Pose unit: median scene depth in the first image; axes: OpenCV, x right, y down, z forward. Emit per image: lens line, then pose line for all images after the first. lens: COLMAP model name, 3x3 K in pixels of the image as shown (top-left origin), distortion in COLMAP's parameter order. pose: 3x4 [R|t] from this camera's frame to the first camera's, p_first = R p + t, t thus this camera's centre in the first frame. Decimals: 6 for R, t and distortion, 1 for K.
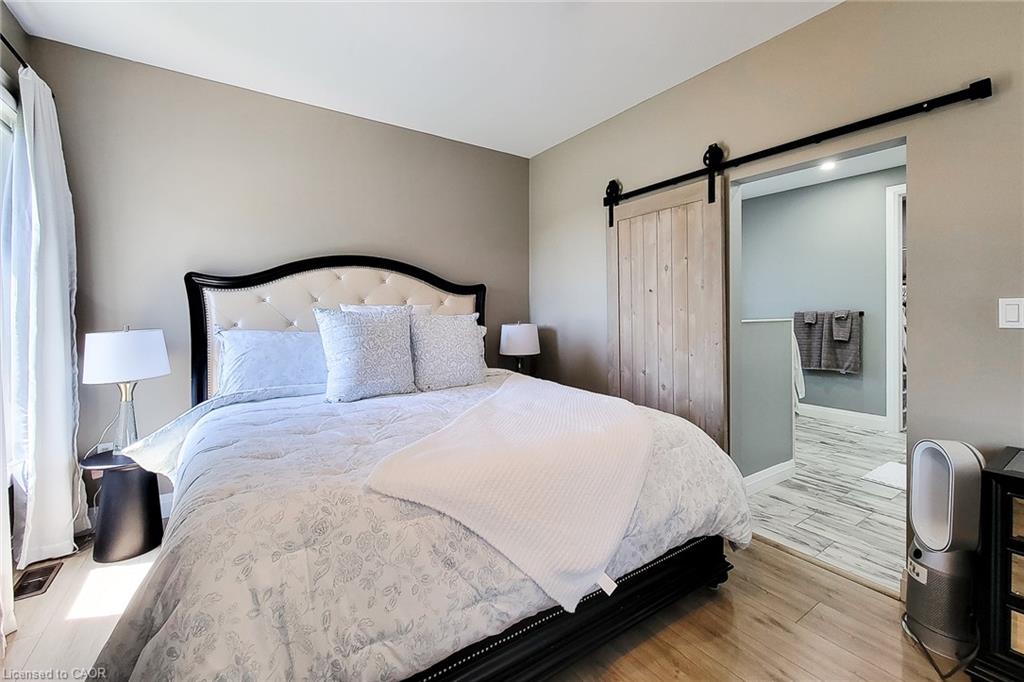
lens RADIAL K [[428.7, 0, 507.7], [0, 428.7, 307.2], [0, 0, 1]] dist [0.000409, -0.000083]
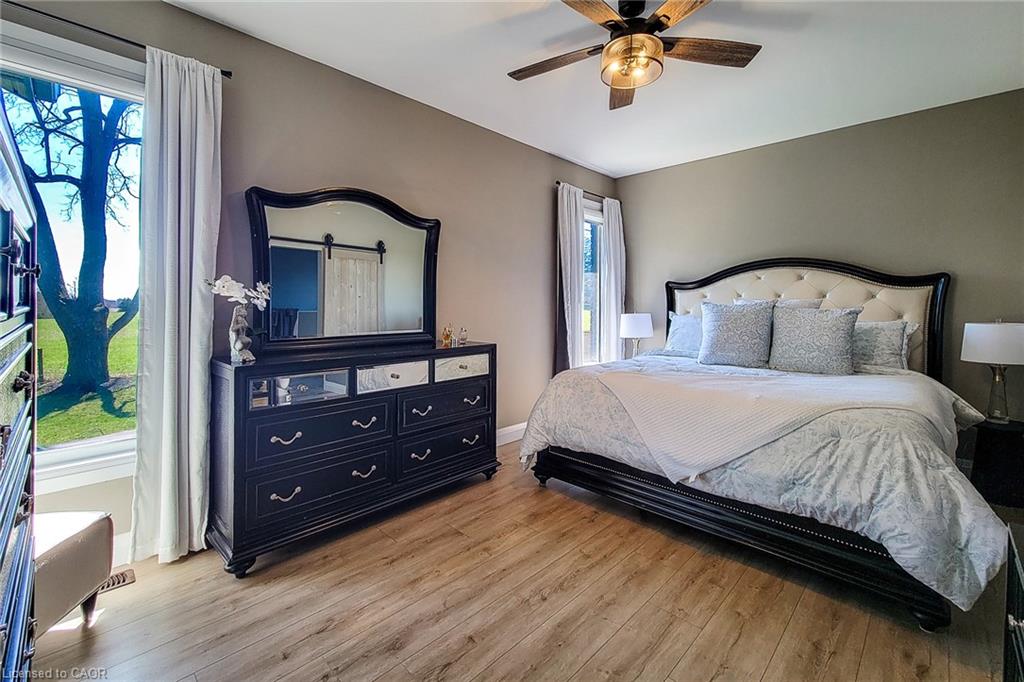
lens RADIAL K [[428.7, 0, 507.7], [0, 428.7, 307.2], [0, 0, 1]] dist [0.000409, -0.000083]
pose [[0.202891, 0.011908, -0.979129, 0.899479], [0.000996, 0.999923, 0.012368, 0.001503], [0.979201, -0.003485, 0.202864, 0.014909]]
